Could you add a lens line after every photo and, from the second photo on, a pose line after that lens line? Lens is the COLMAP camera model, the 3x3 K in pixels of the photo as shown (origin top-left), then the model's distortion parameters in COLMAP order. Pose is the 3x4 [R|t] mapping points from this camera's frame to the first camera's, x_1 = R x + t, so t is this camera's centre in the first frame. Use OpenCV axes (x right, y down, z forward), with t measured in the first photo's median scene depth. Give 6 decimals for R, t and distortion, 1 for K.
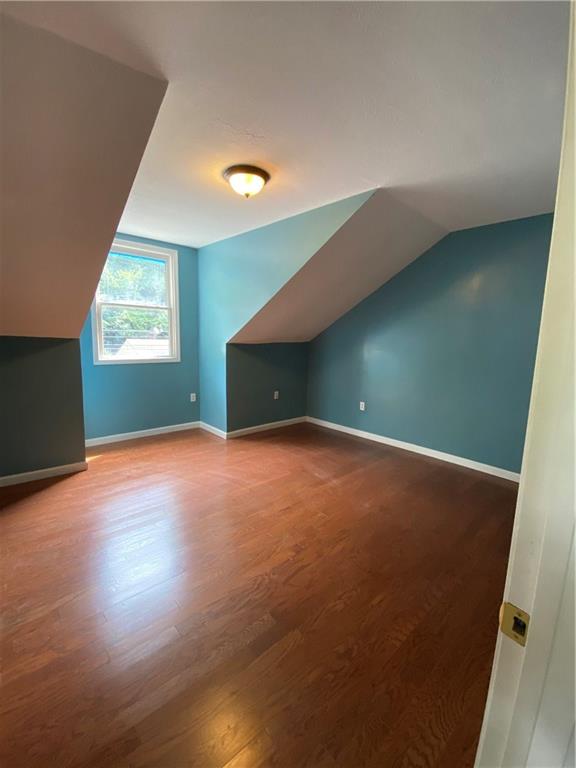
lens RADIAL K [[311.7, 0, 291.1], [0, 311.7, 377.5], [0, 0, 1]] dist [0.058469, -0.000074]
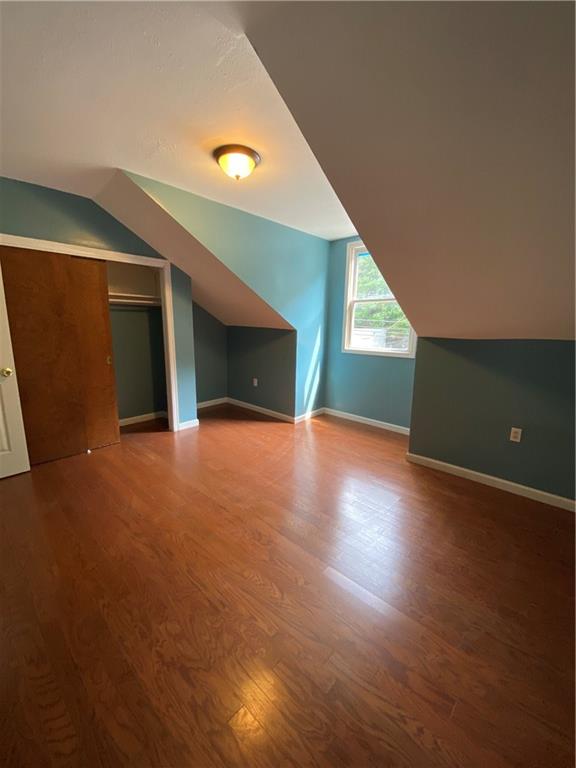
lens RADIAL K [[311.7, 0, 291.1], [0, 311.7, 377.5], [0, 0, 1]] dist [0.058469, -0.000074]
pose [[0.133599, 0.155676, -0.978732, 0.551342], [-0.140200, 0.980622, 0.136839, -0.082108], [0.981068, 0.118936, 0.152836, 0.626707]]
